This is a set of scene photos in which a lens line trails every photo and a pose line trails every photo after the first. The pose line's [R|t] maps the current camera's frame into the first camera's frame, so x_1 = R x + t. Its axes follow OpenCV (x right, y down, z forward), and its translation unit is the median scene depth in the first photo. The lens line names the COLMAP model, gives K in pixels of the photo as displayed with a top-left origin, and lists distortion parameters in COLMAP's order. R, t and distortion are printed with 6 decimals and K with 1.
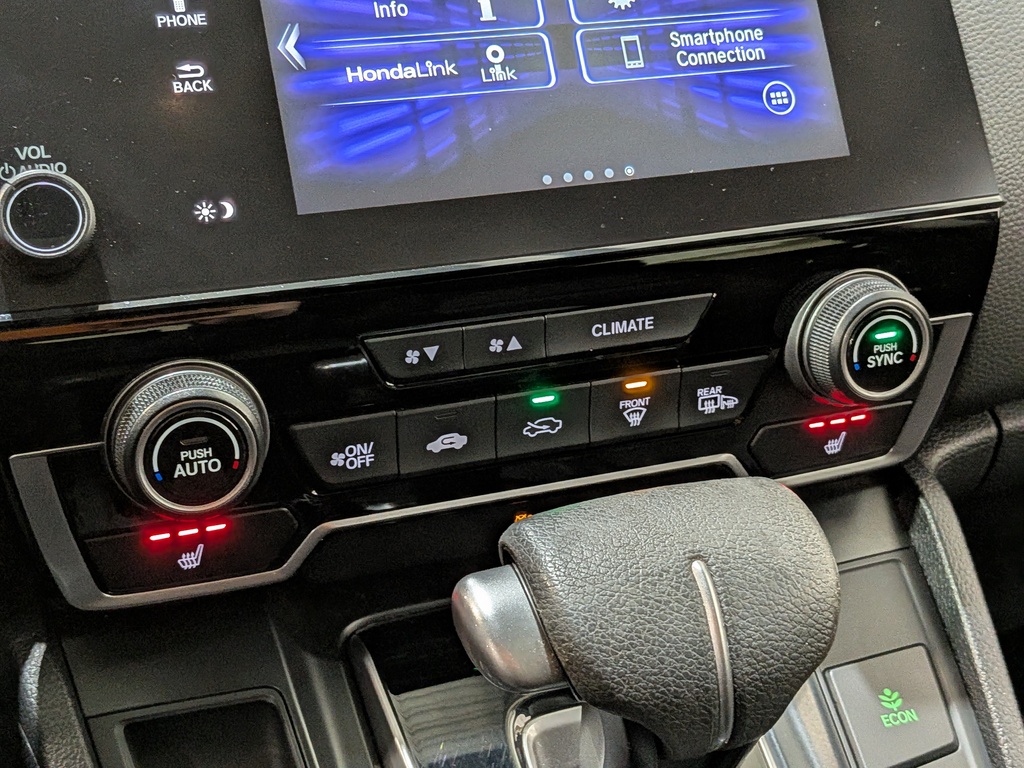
lens RADIAL K [[1509.1, 0, 487.5], [0, 1509.1, 367.4], [0, 0, 1]] dist [0.076045, 0.000000]
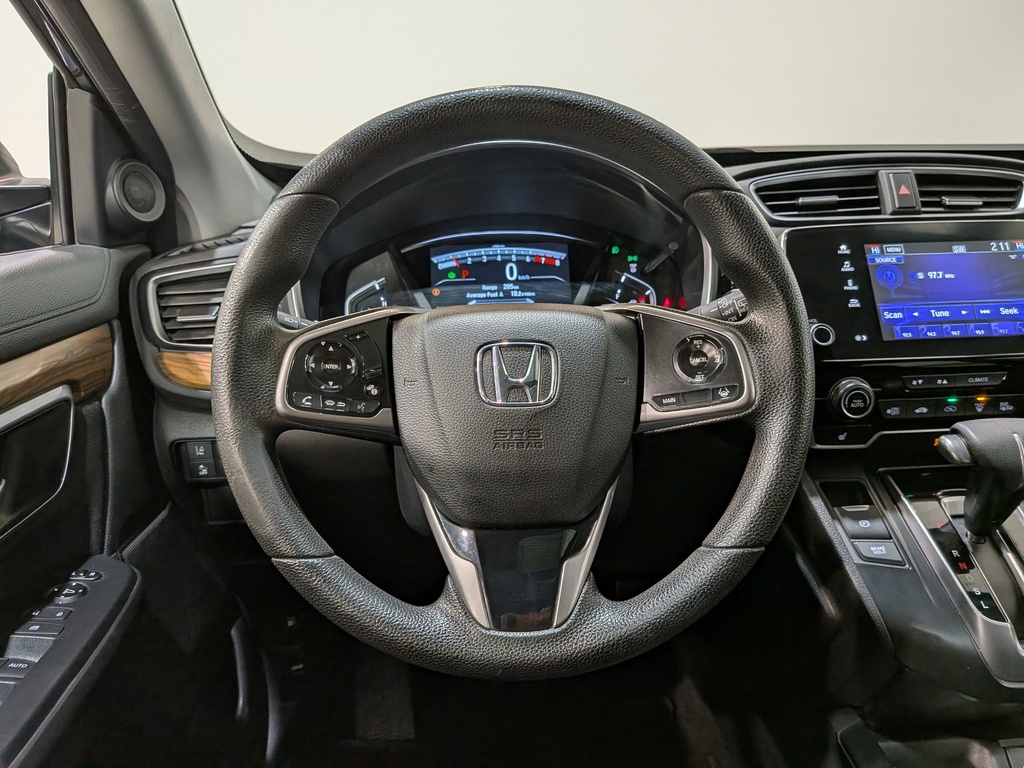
lens RADIAL K [[750.7, 0, 512.7], [0, 750.7, 389.7], [0, 0, 1]] dist [0.059200, -0.114858]
pose [[0.950899, 0.050533, -0.305347, -0.384456], [-0.091147, 0.988551, -0.120249, 0.293650], [0.295774, 0.142176, 0.944618, -0.891368]]
